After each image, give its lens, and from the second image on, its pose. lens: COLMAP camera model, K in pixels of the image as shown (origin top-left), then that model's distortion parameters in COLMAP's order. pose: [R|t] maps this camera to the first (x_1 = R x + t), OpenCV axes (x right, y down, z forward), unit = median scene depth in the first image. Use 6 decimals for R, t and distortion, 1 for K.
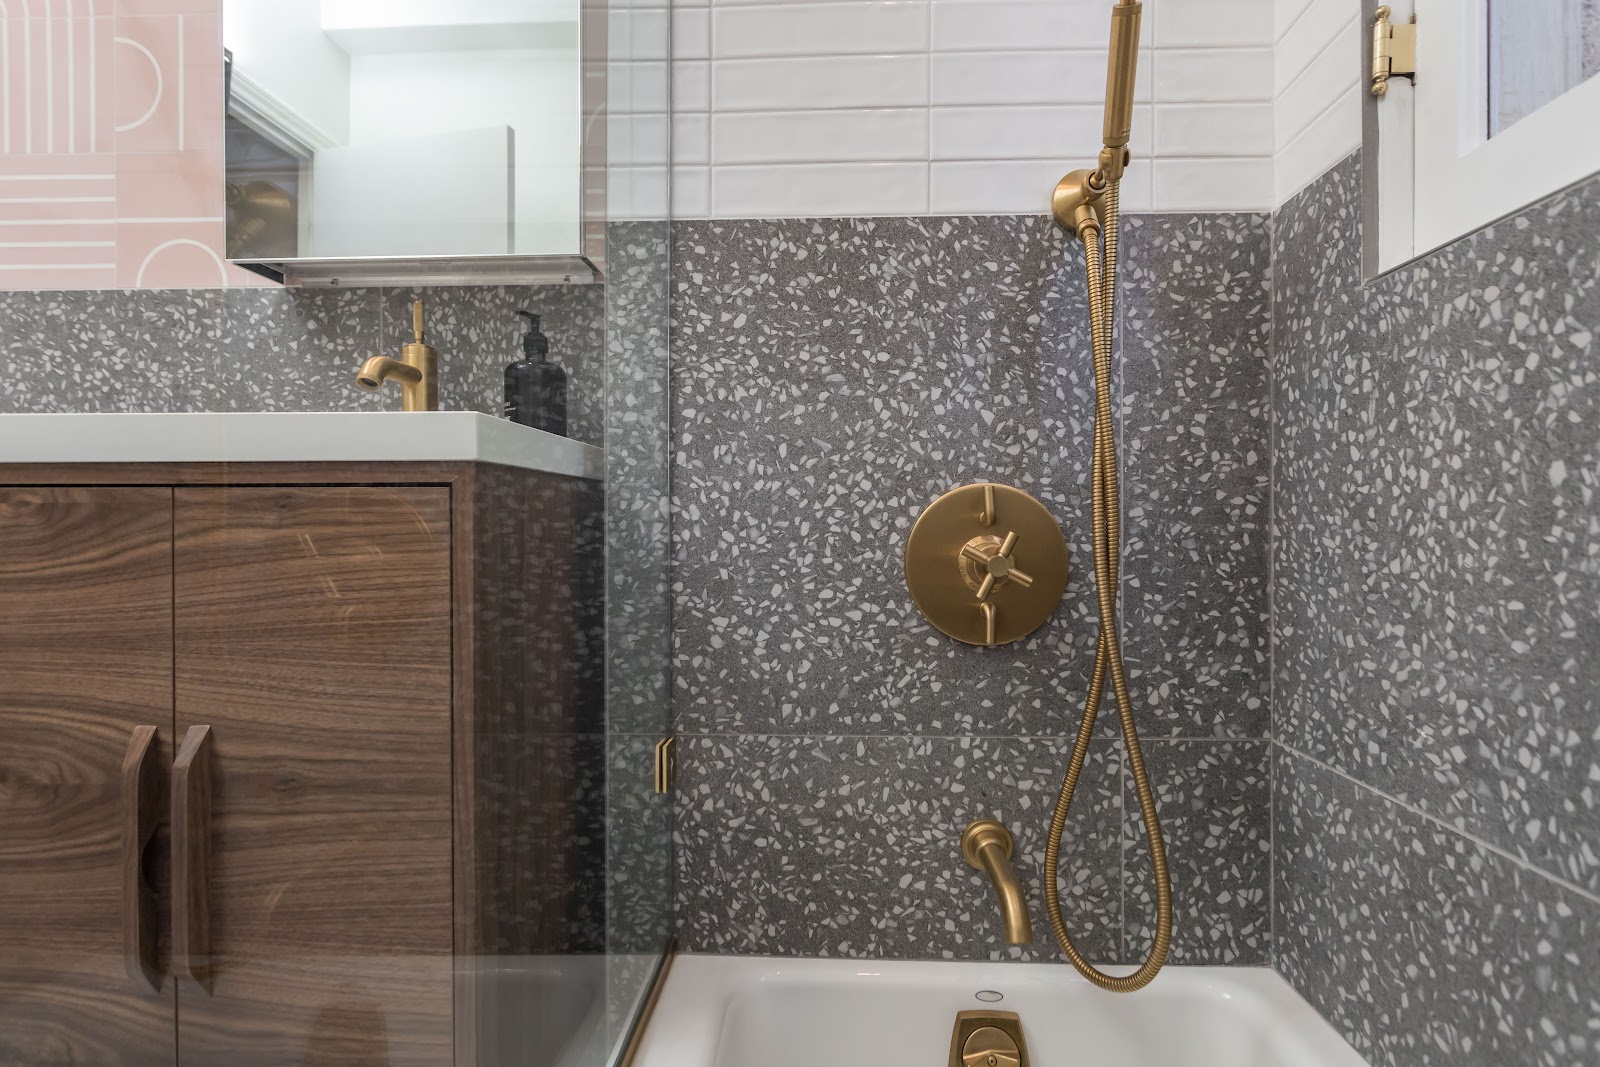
lens RADIAL K [[777.2, 0, 825.4], [0, 777.2, 527.3], [0, 0, 1]] dist [0.001860, 0.000840]
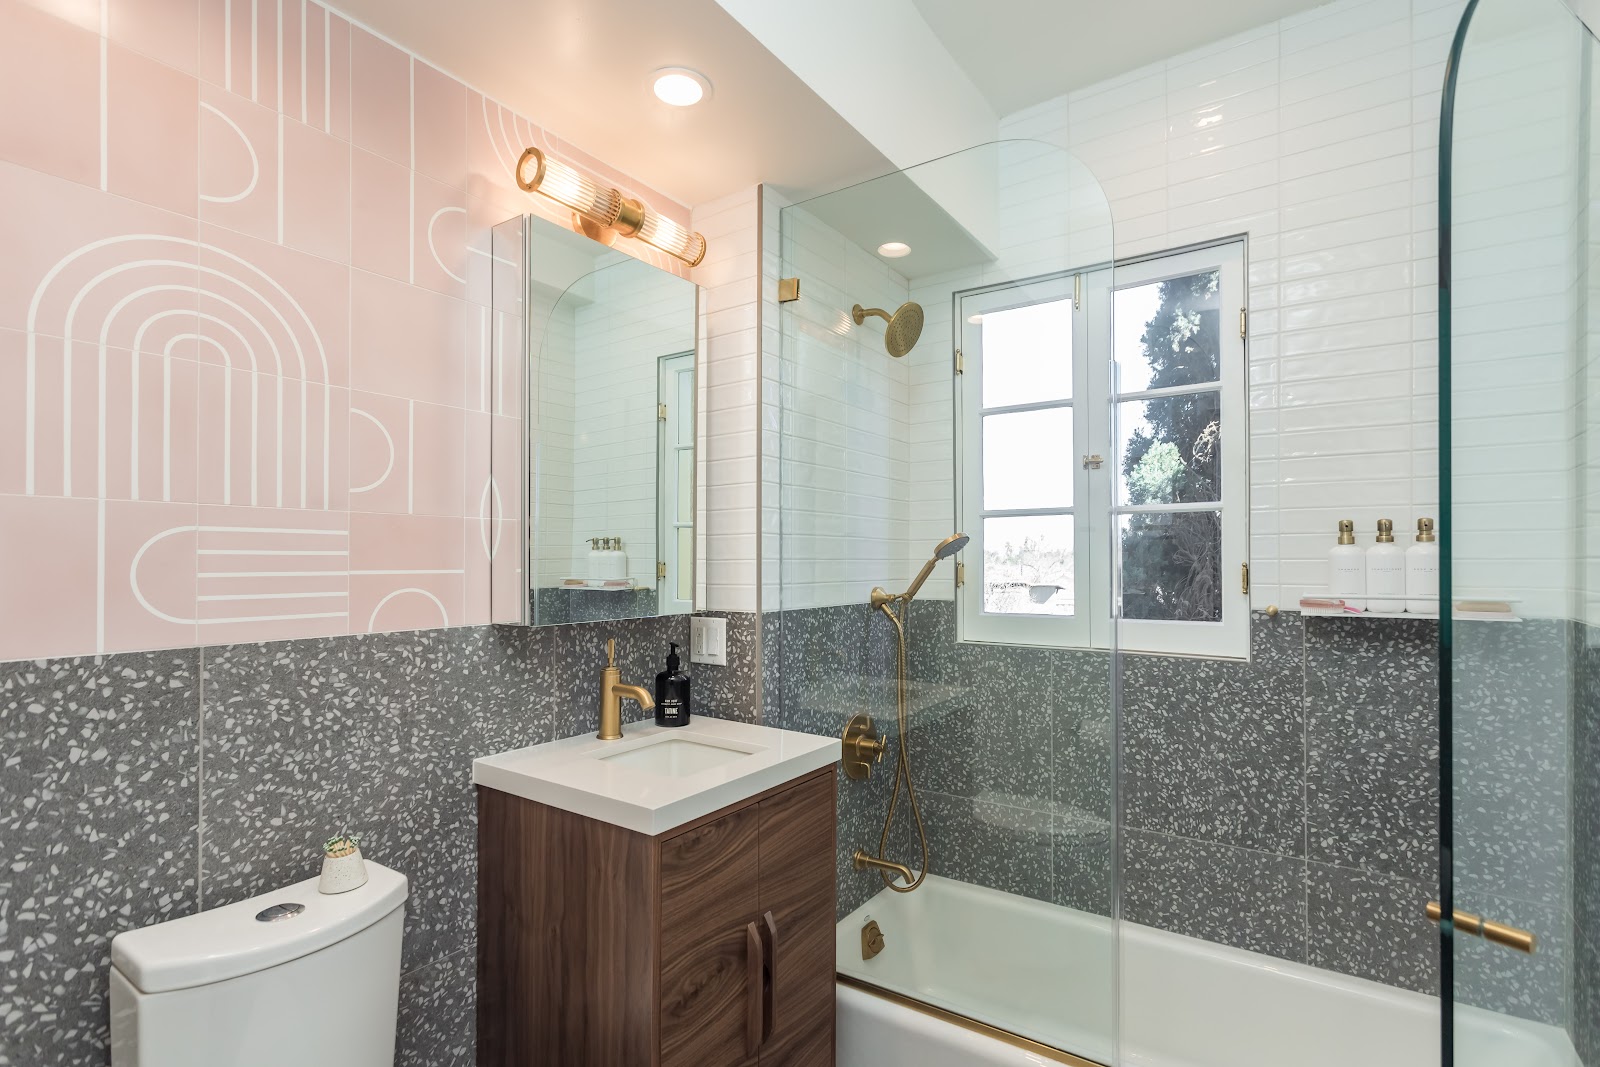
lens RADIAL K [[746.2, 0, 791.7], [0, 746.2, 553.3], [0, 0, 1]] dist [0.003128, 0.000854]
pose [[0.551353, 0.010063, 0.834211, -1.891589], [0.001897, 0.999910, -0.013316, -0.530655], [-0.834270, 0.008924, 0.551284, -0.136132]]
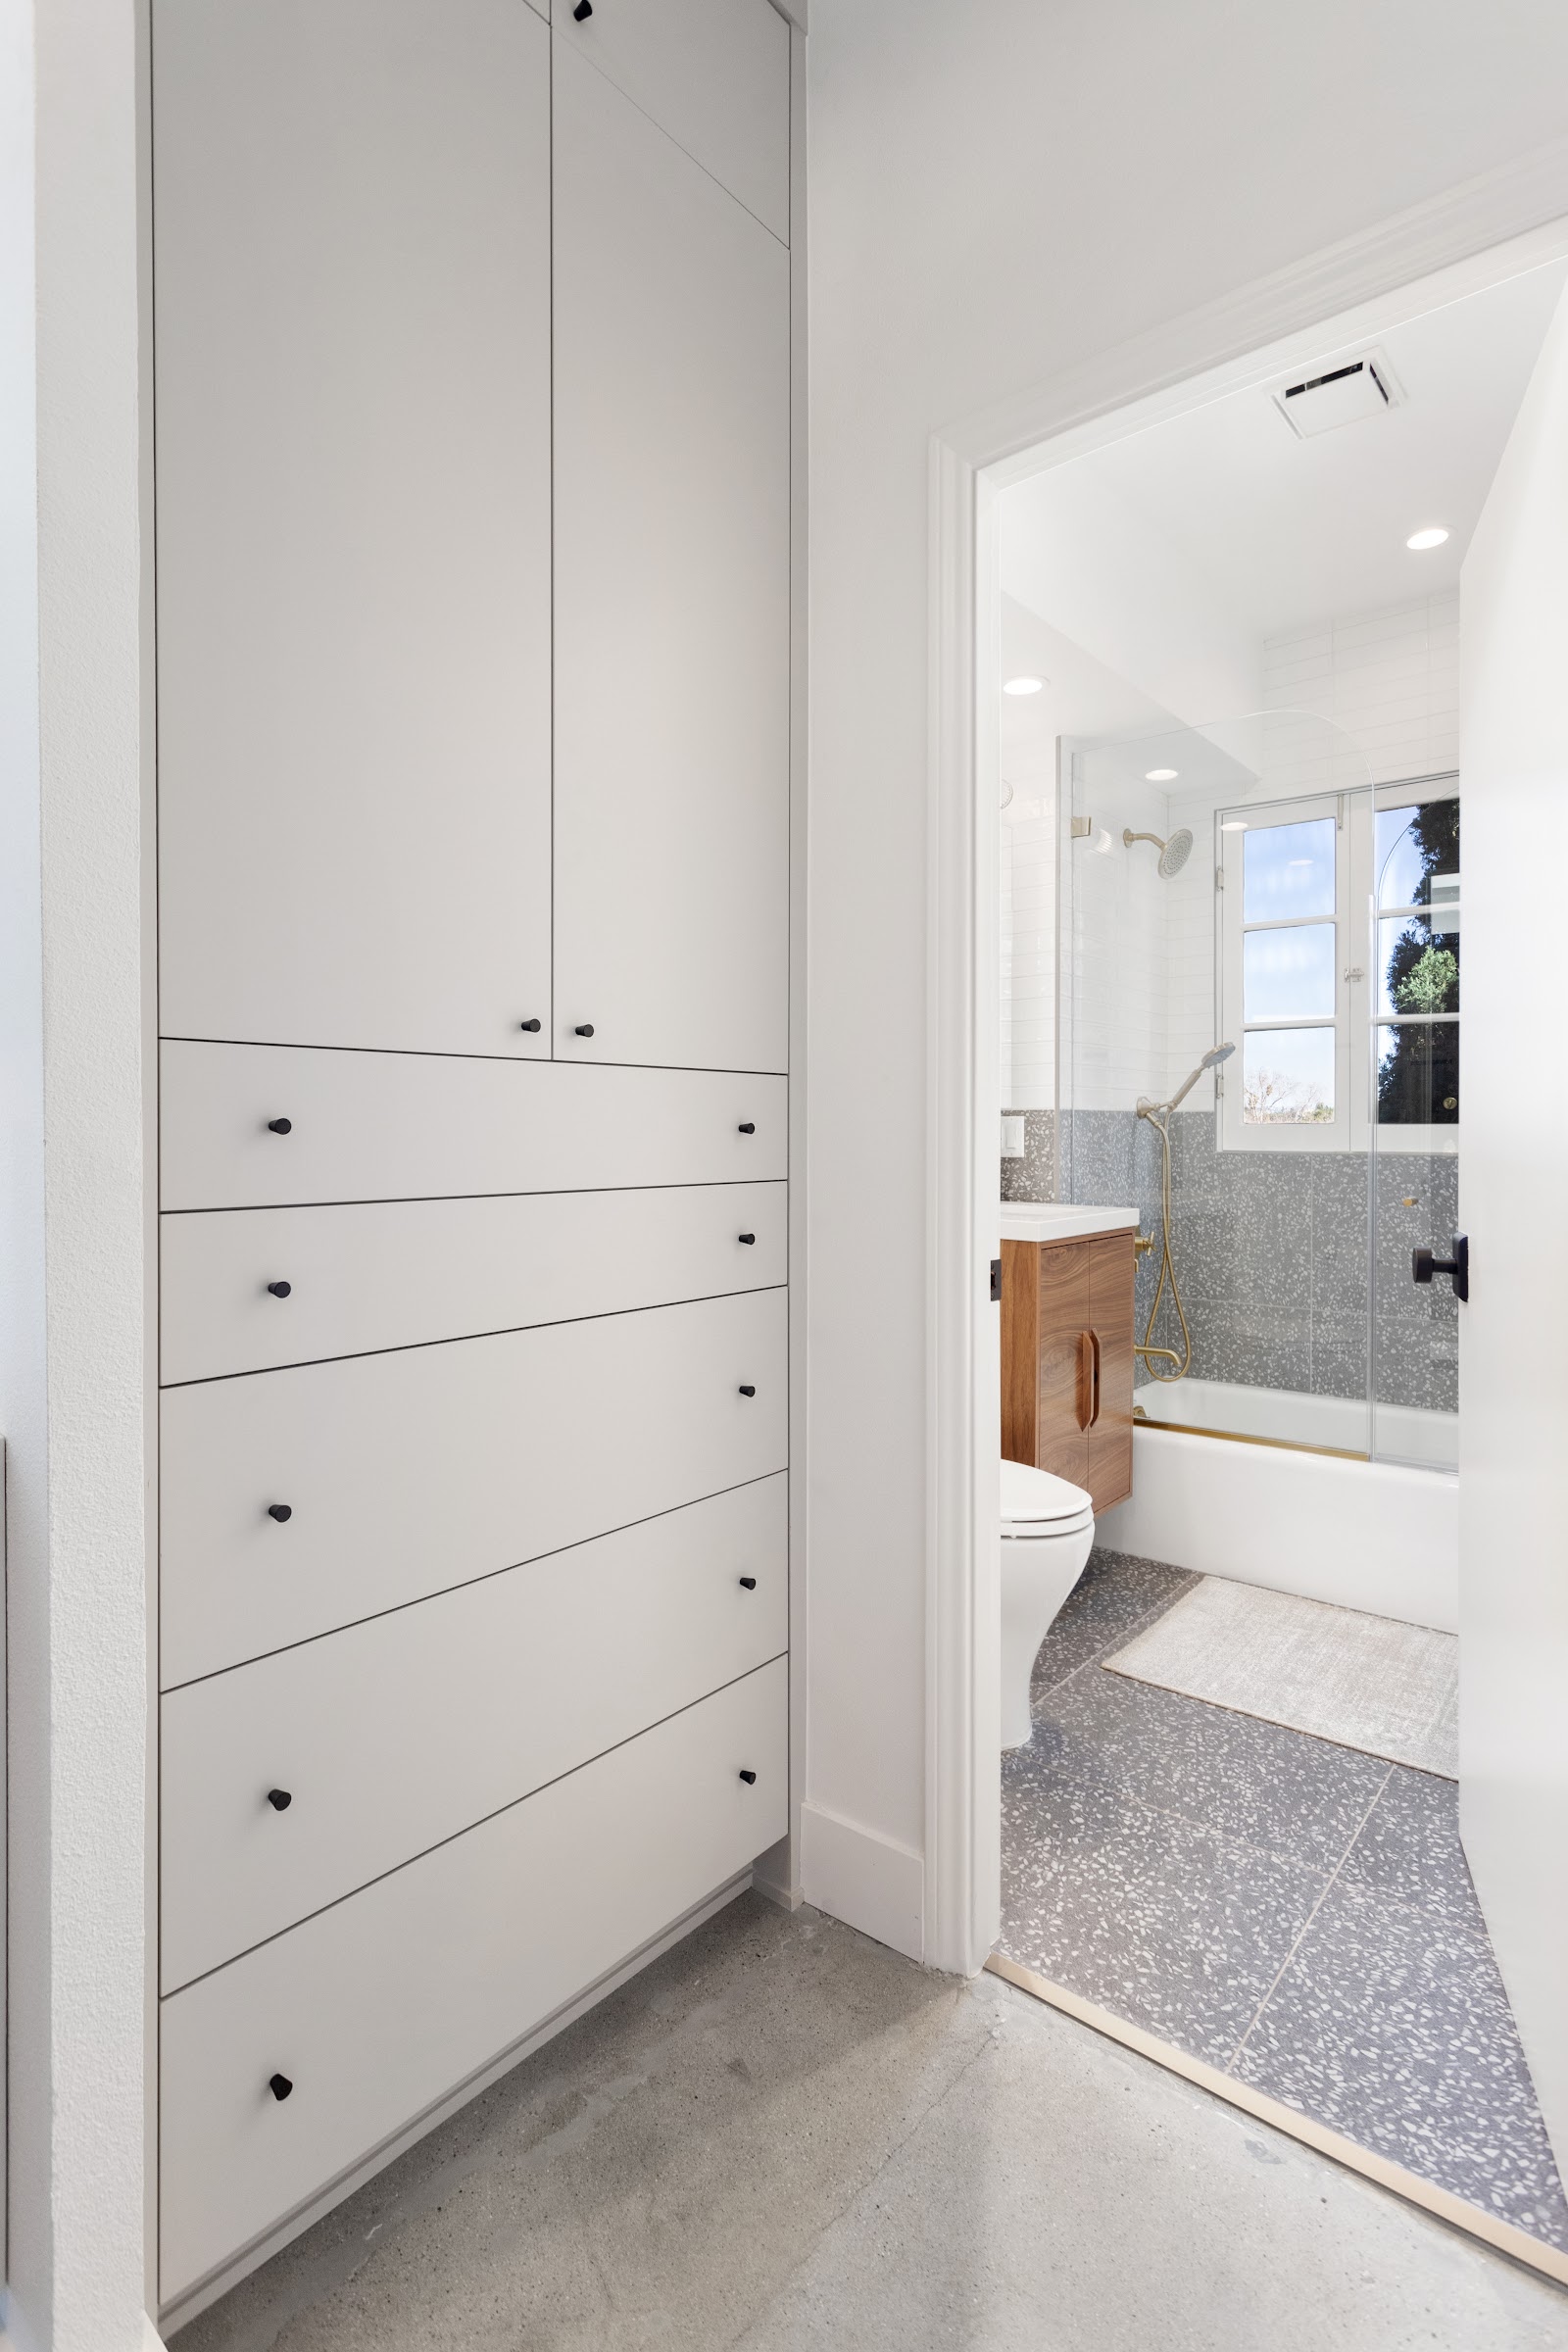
lens RADIAL K [[1133.8, 0, 797.5], [0, 1133.8, 1133.2], [0, 0, 1]] dist [-0.012552, 0.015869]
pose [[0.605580, -0.003245, 0.795778, -3.527097], [0.000597, 0.999993, 0.003623, -0.339851], [-0.795784, -0.001719, 0.605578, -0.440611]]
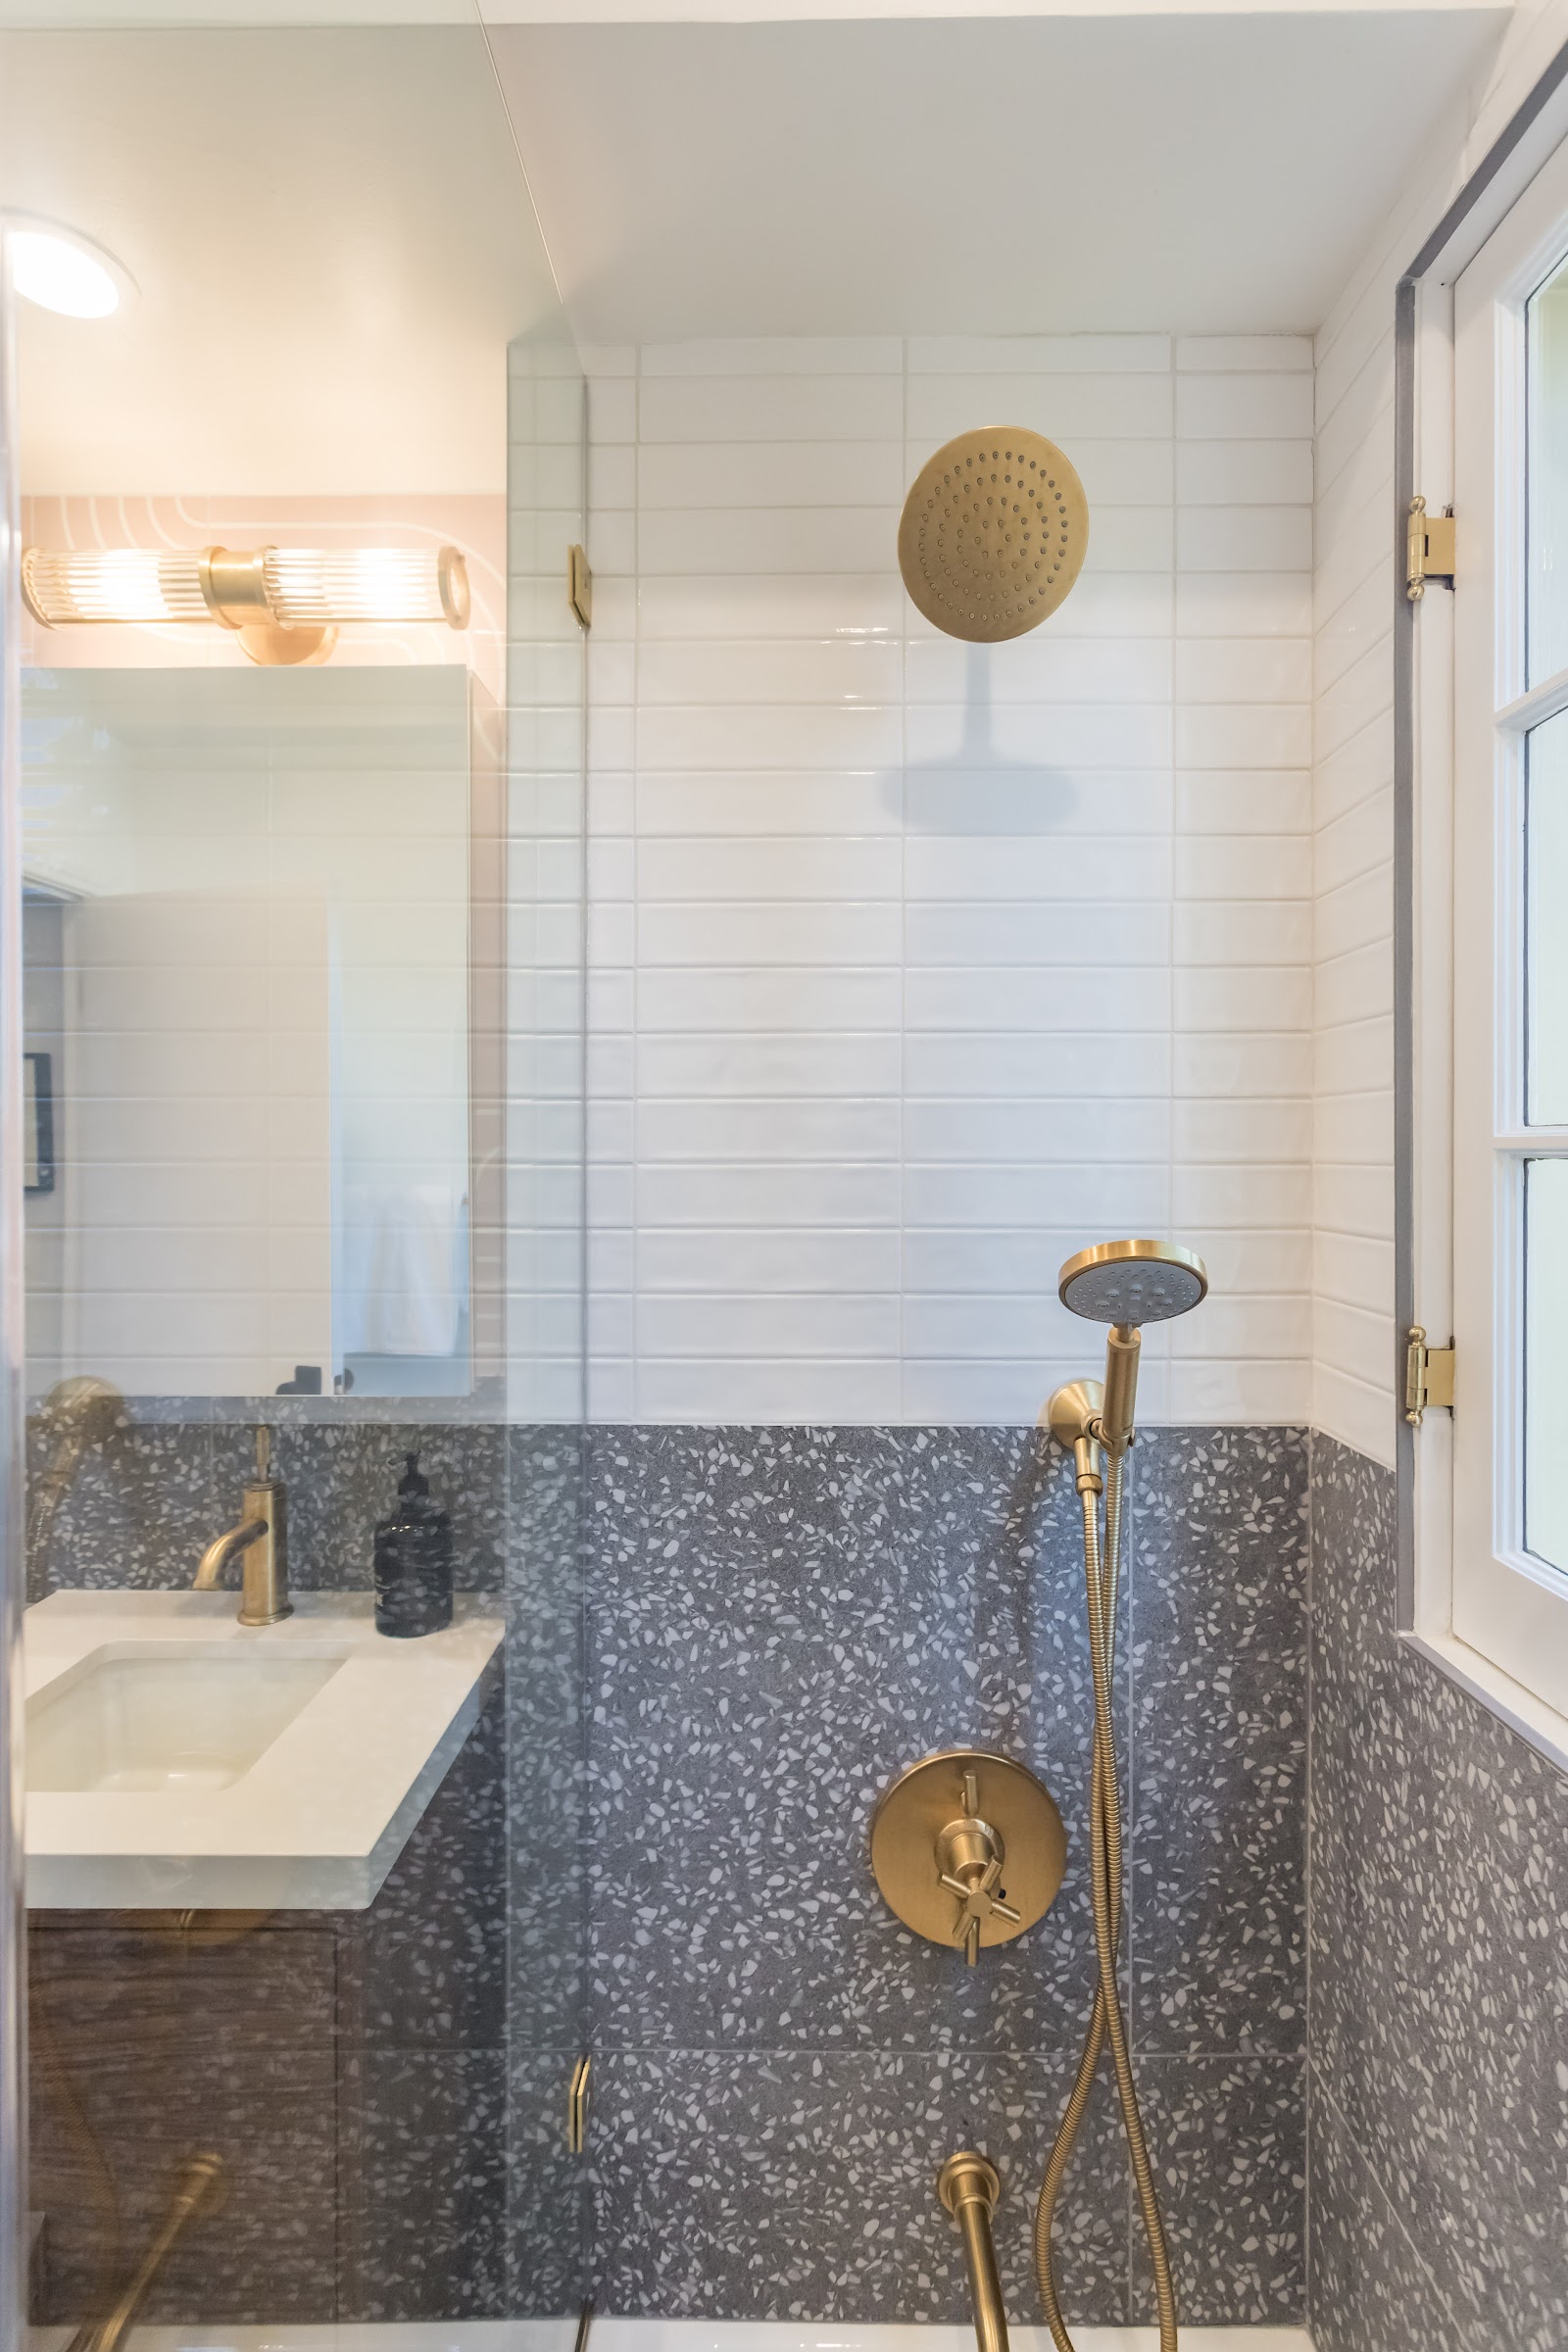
lens RADIAL K [[1113.0, 0, 799.6], [0, 1113.0, 1160.2], [0, 0, 1]] dist [-0.000796, 0.001255]
pose [[0.999744, 0.001633, 0.022556, -0.001521], [-0.001754, 0.999984, 0.005319, -0.689551], [-0.022546, -0.005358, 0.999731, -0.178724]]
